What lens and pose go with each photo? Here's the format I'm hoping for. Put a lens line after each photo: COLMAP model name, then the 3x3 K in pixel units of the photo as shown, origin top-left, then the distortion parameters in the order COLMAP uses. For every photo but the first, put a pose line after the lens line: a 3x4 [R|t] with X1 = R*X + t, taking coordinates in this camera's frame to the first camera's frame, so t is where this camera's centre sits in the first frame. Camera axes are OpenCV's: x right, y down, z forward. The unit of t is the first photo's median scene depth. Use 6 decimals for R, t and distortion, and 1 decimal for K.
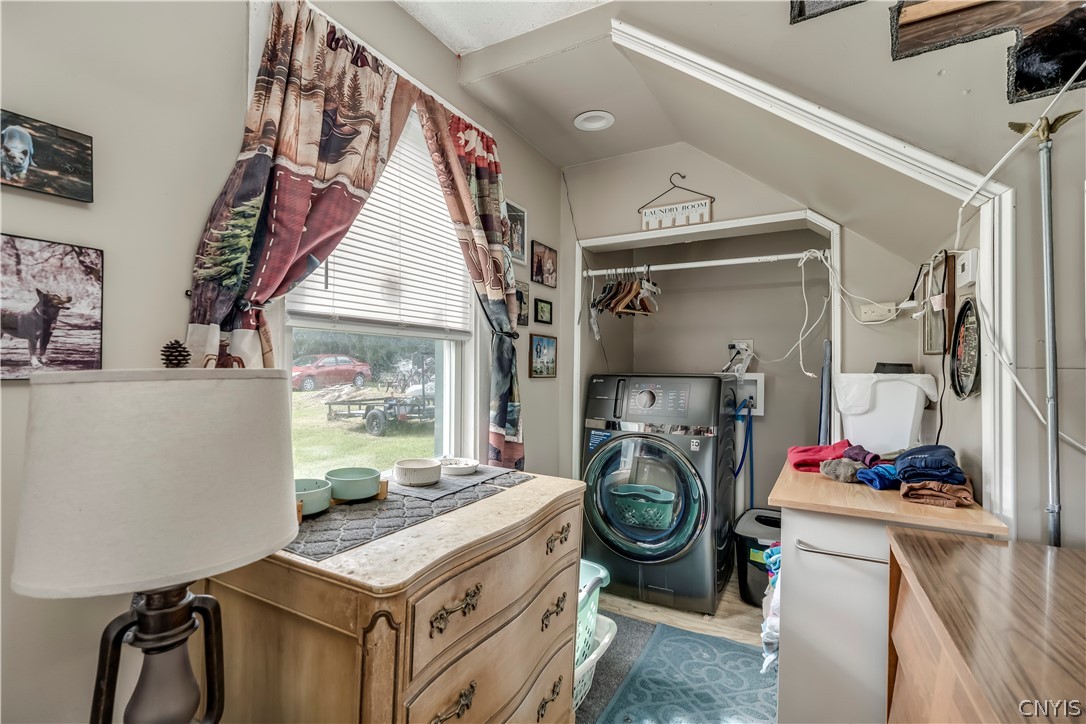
lens RADIAL K [[495.7, 0, 543.4], [0, 495.7, 363.9], [0, 0, 1]] dist [-0.010241, -0.000013]
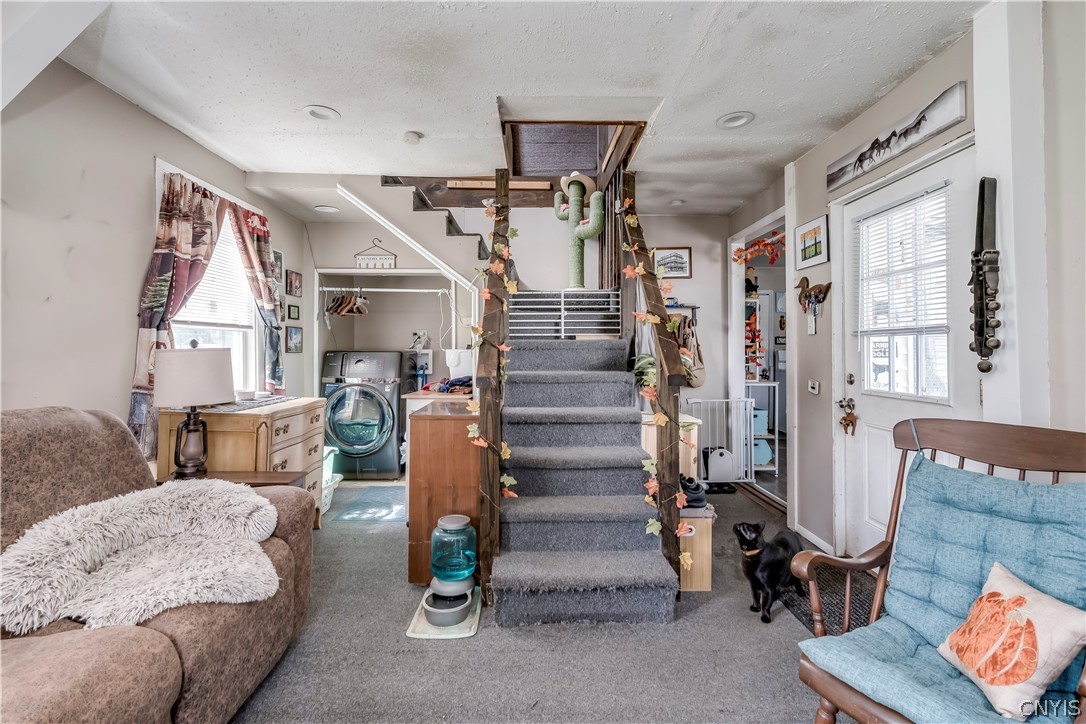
lens RADIAL K [[495.7, 0, 545.0], [0, 495.7, 359.6], [0, 0, 1]] dist [-0.010241, -0.000013]
pose [[0.863883, -0.014280, 0.503490, -0.136660], [-0.003867, 0.999381, 0.034980, -0.012873], [-0.503678, -0.032165, 0.863292, -1.054015]]
